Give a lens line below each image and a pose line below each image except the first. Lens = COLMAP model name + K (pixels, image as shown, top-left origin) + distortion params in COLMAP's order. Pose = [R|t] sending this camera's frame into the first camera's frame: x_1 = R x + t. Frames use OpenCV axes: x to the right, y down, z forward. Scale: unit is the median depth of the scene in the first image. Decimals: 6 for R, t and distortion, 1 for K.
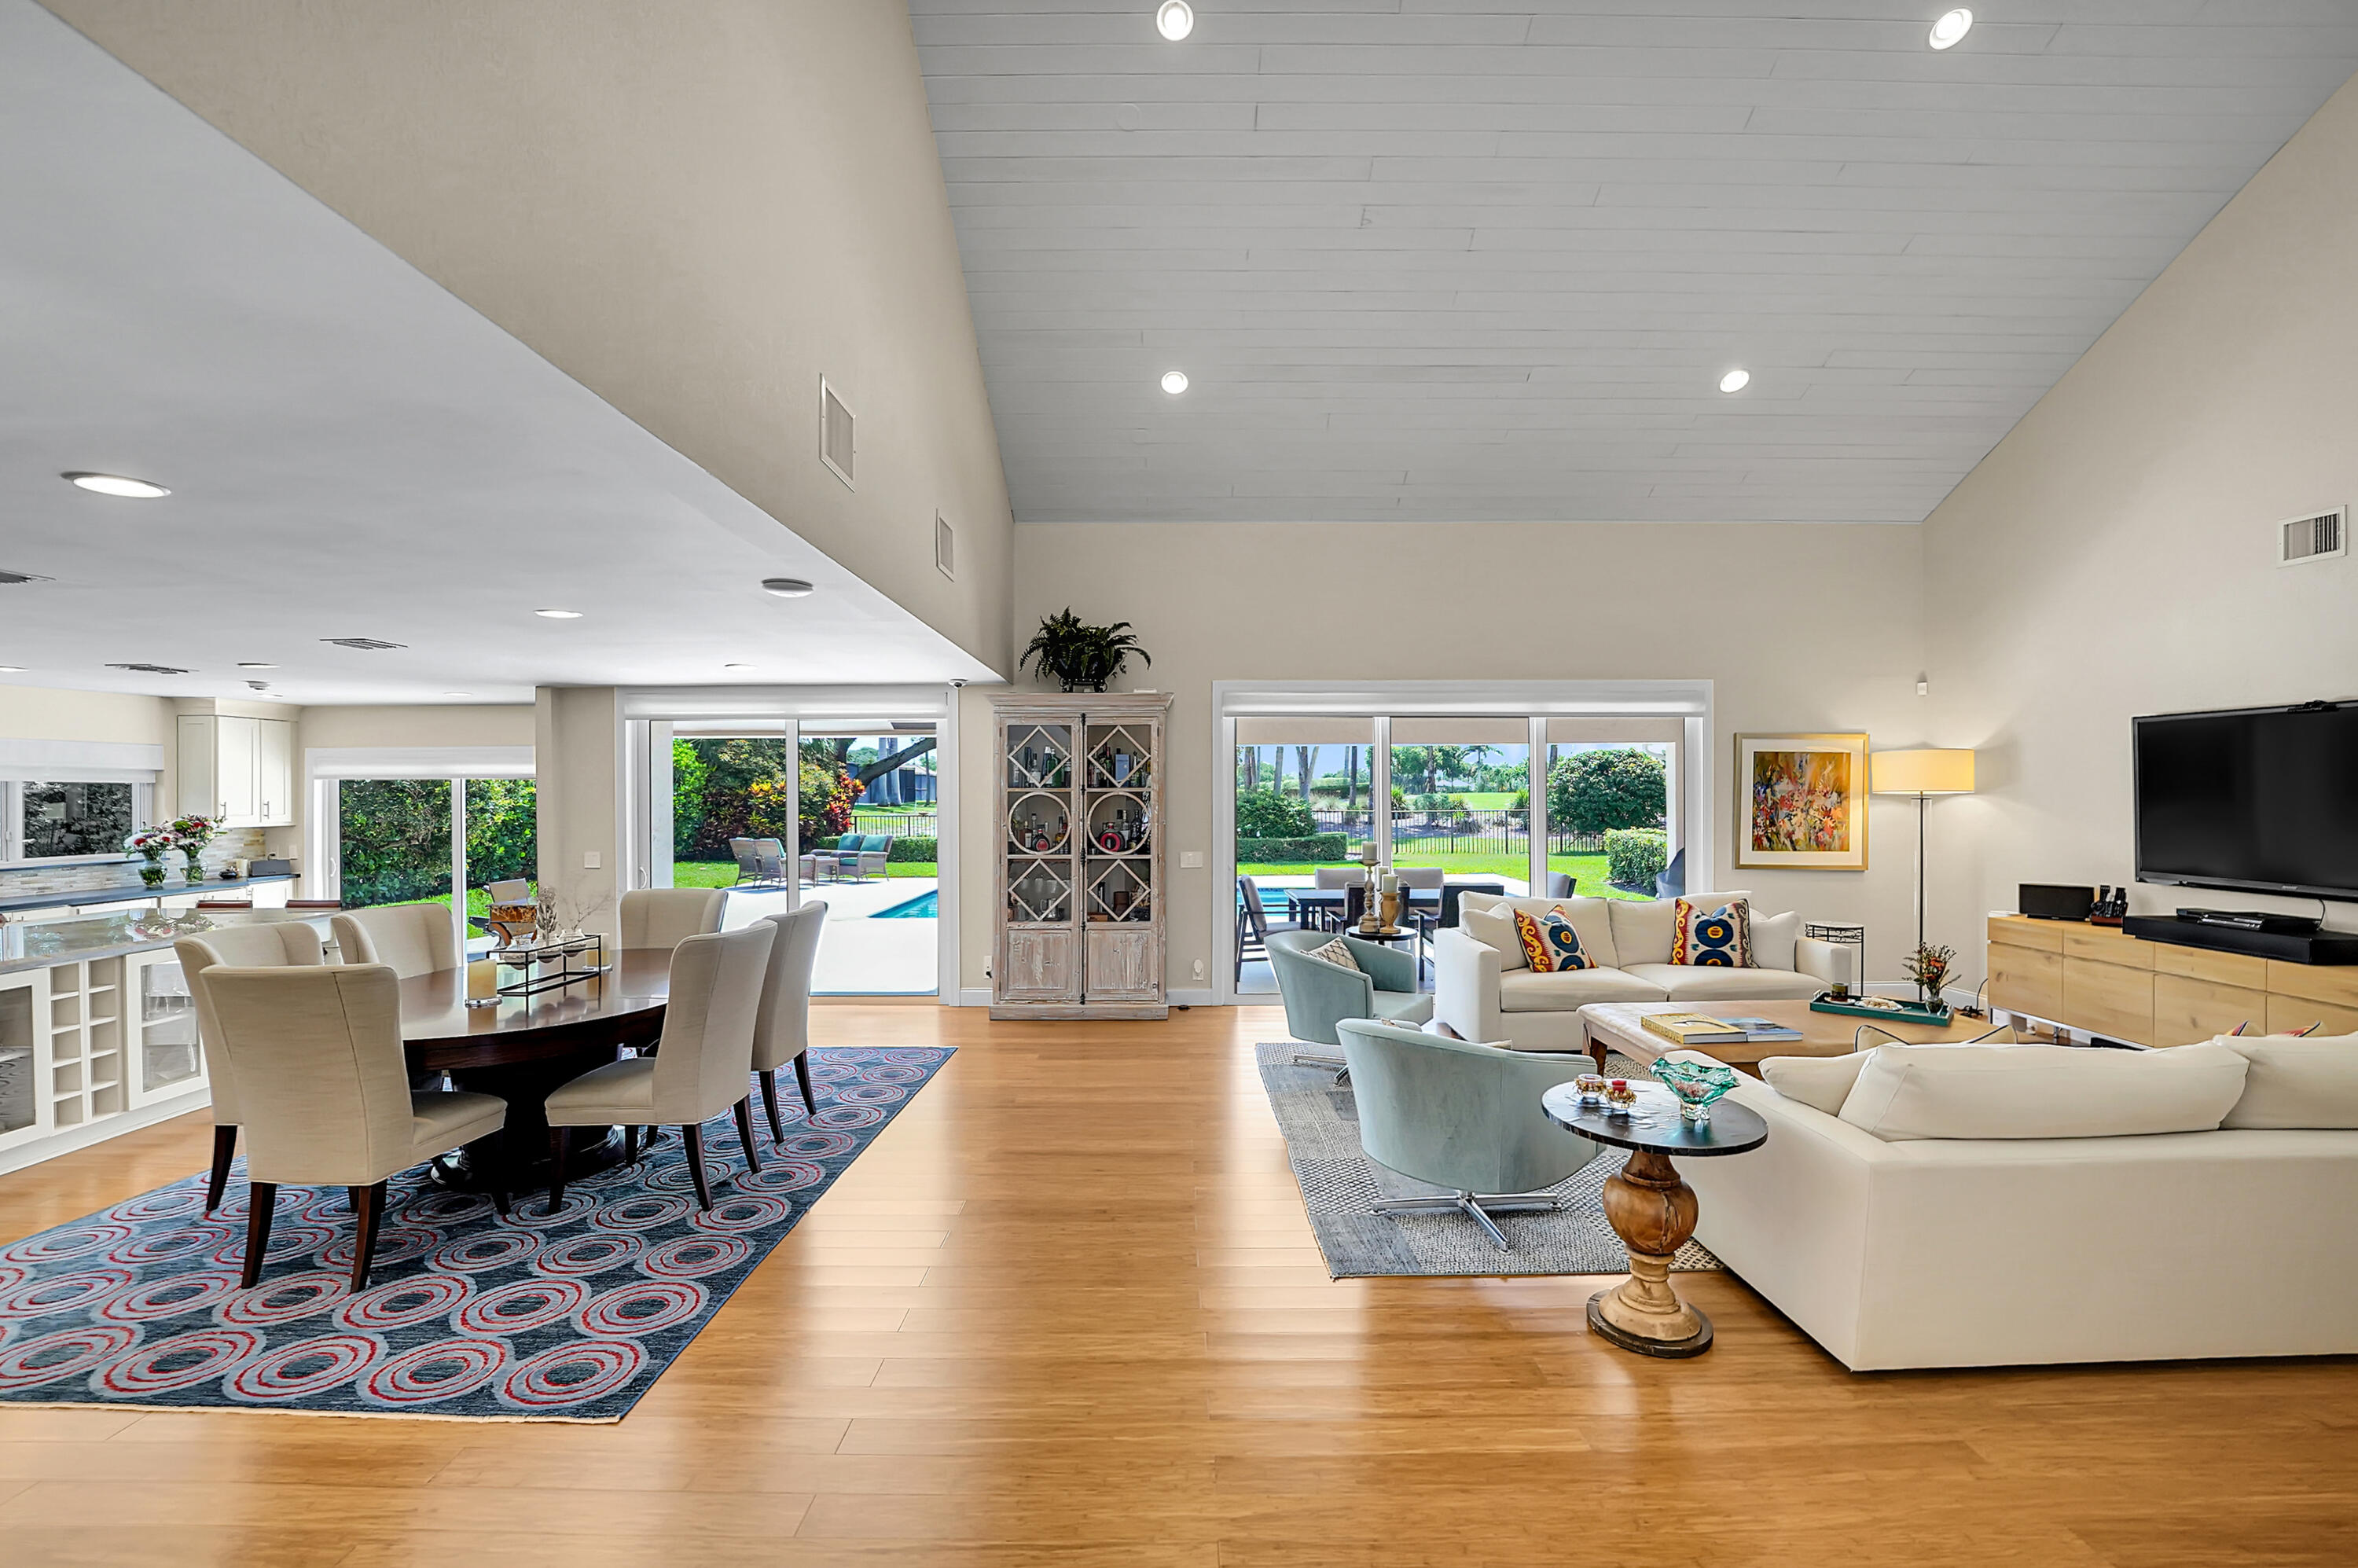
lens RADIAL K [[976.3, 0, 1195.1], [0, 976.3, 790.8], [0, 0, 1]] dist [-0.024226, 0.000351]
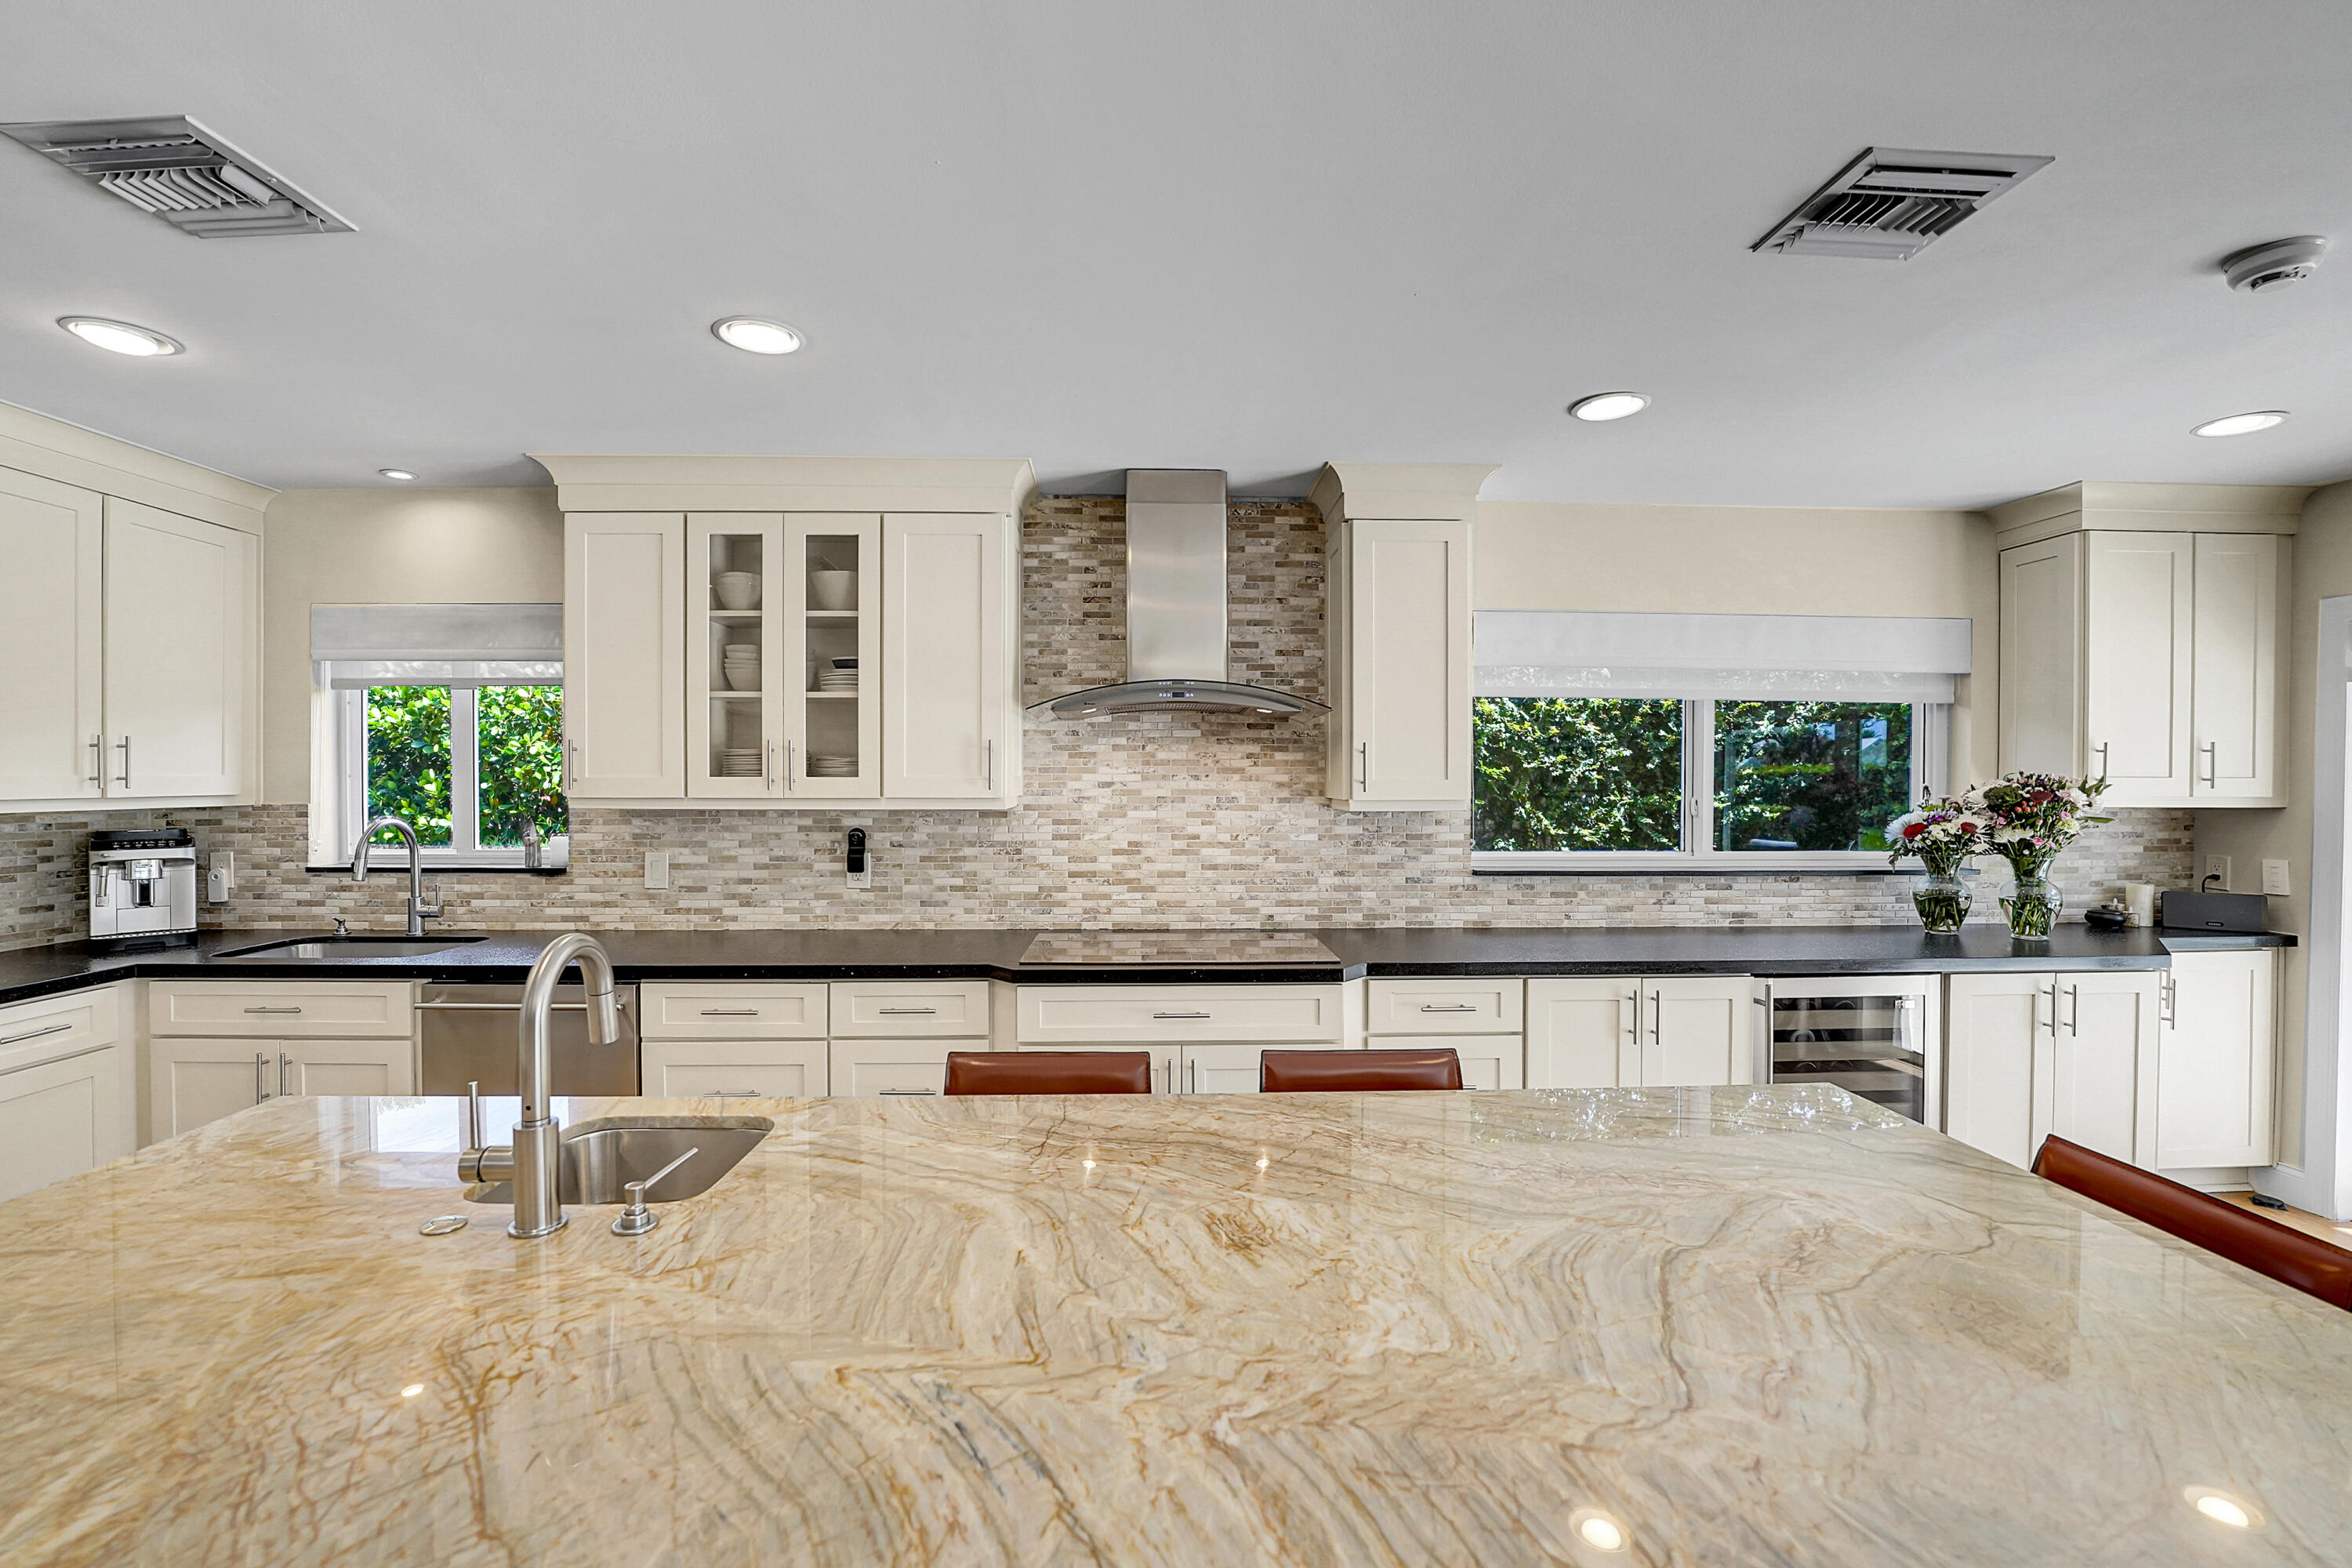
lens RADIAL K [[957.2, 0, 1180.5], [0, 957.2, 788.6], [0, 0, 1]] dist [-0.019695, 0.000025]
pose [[0.025959, 0.014111, -0.999563, -0.706246], [0.000392, 0.999900, 0.014126, 0.028725], [0.999663, -0.000758, 0.025951, 0.669303]]
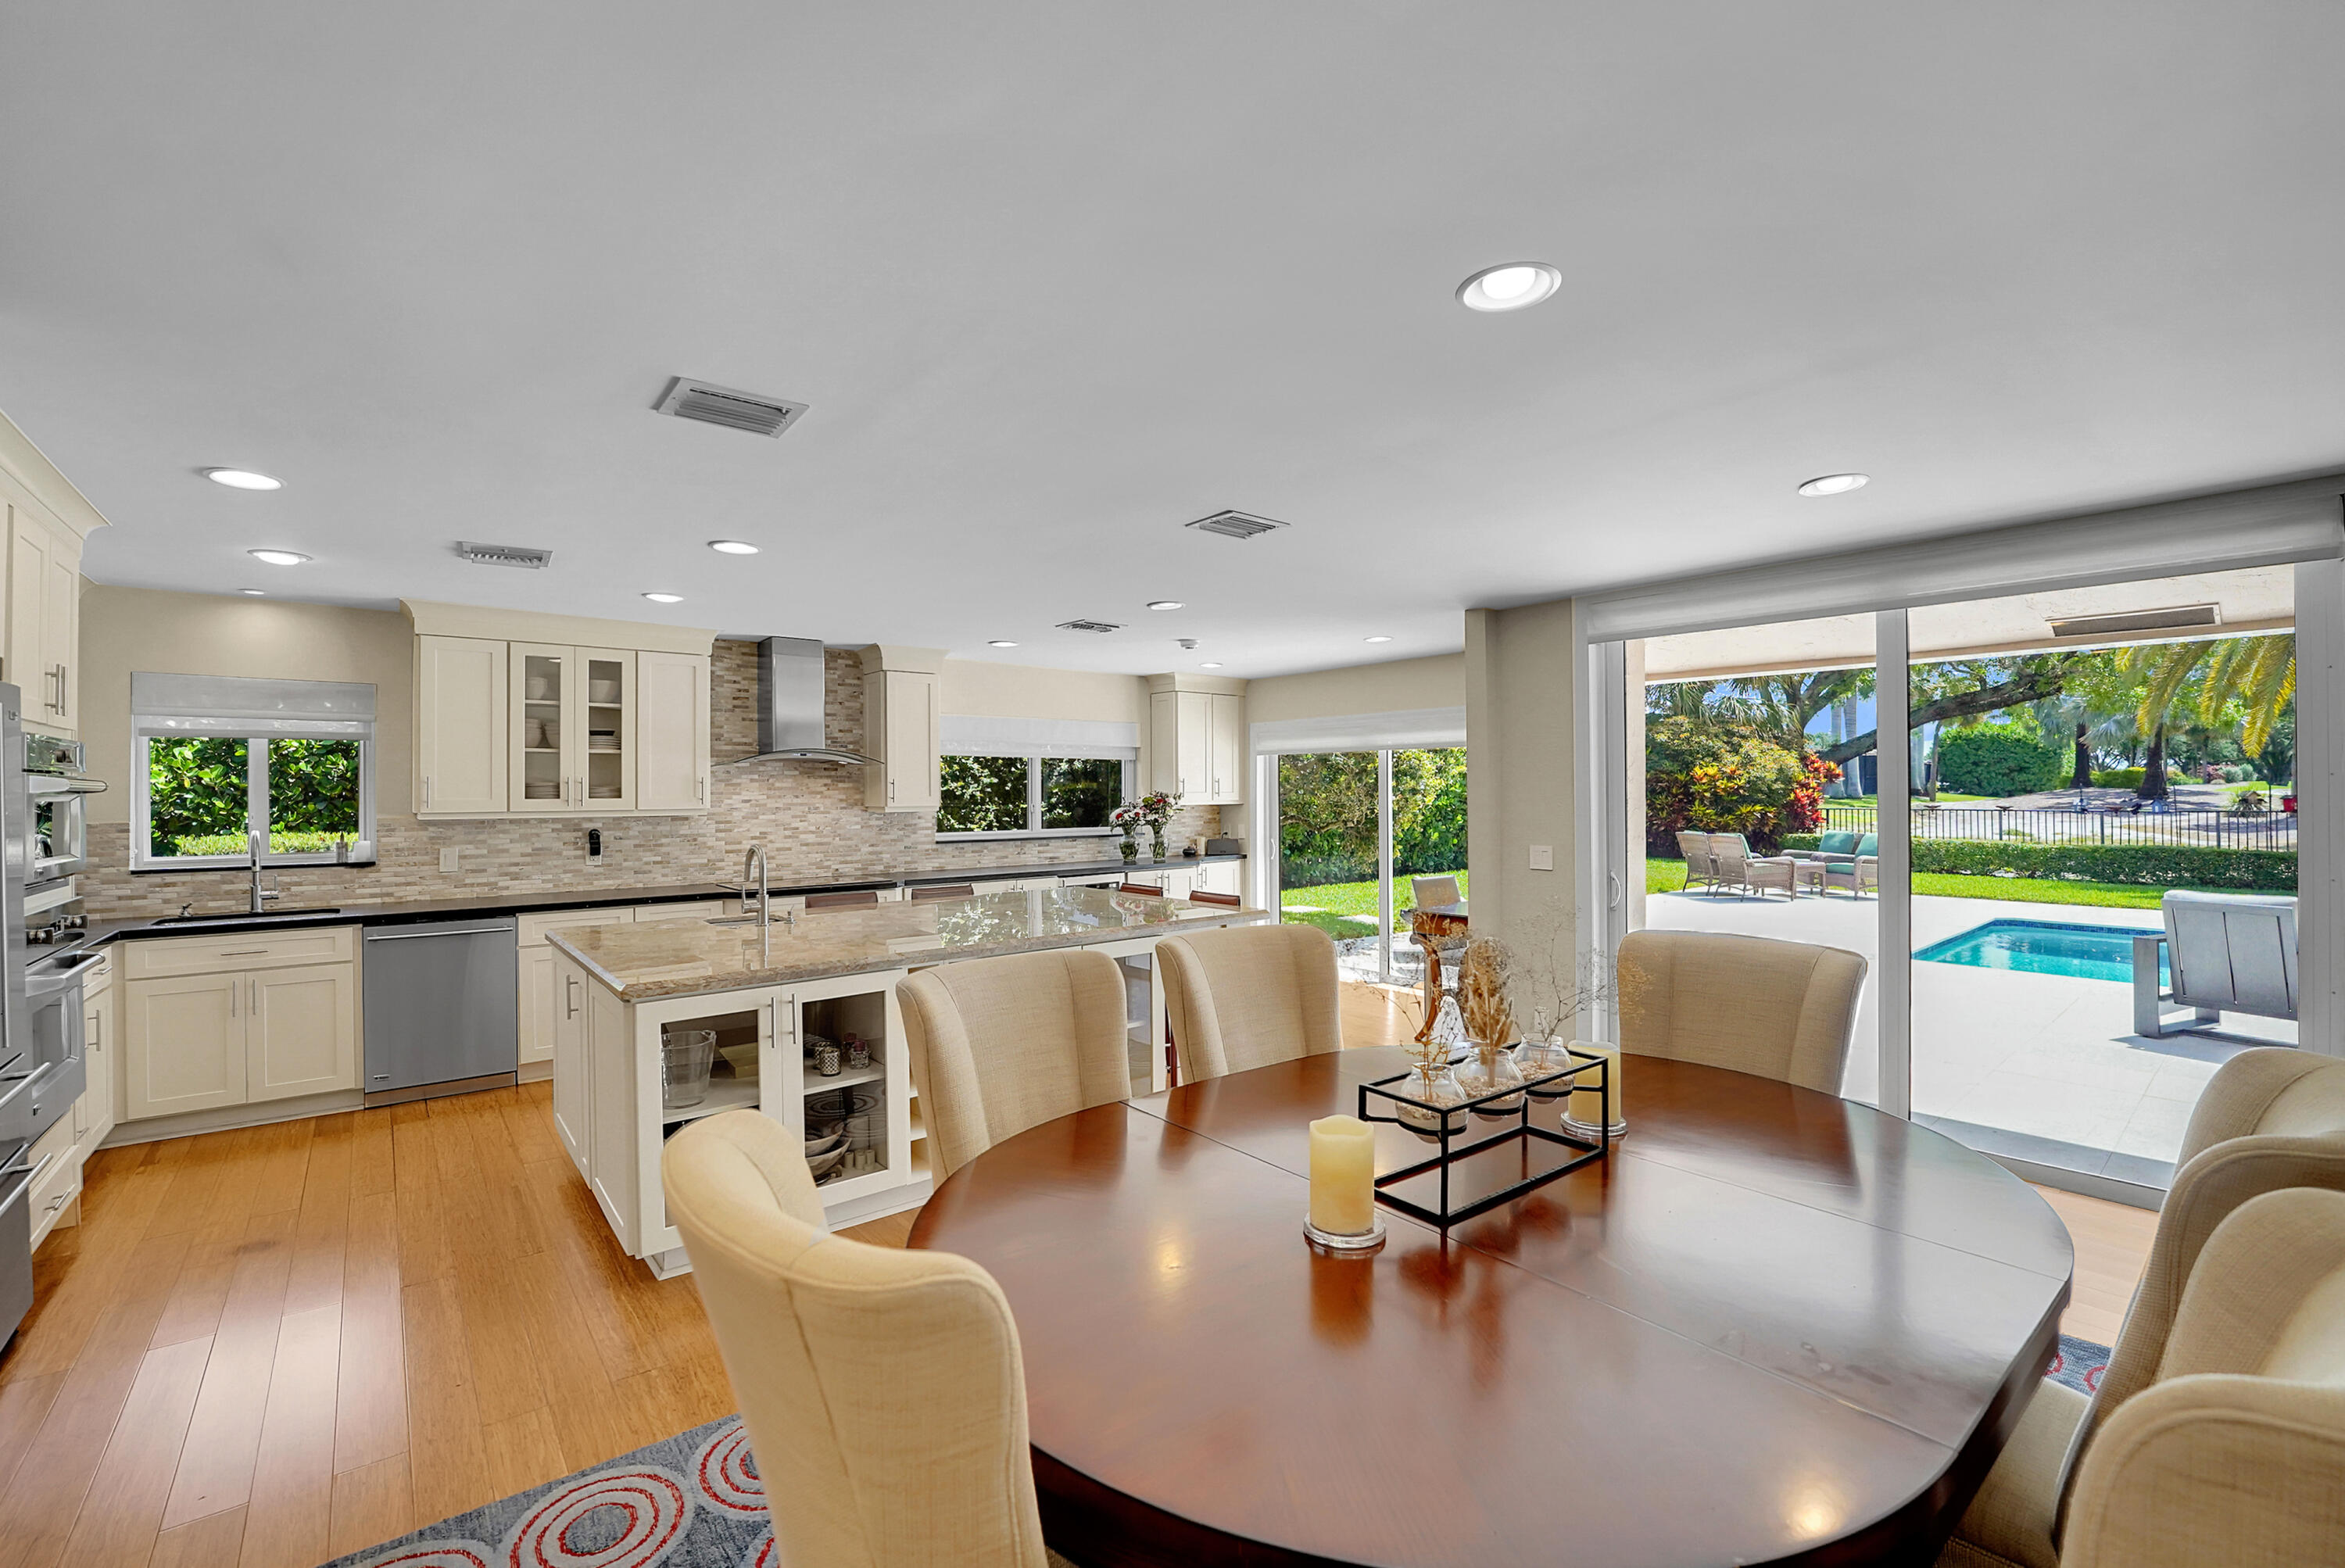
lens RADIAL K [[986.6, 0, 1151.2], [0, 986.6, 788.7], [0, 0, 1]] dist [-0.010790, -0.008771]
pose [[0.614102, -0.001326, -0.789226, -0.263631], [0.005606, 0.999981, 0.002682, 0.022043], [0.789207, -0.006072, 0.614097, 0.389508]]
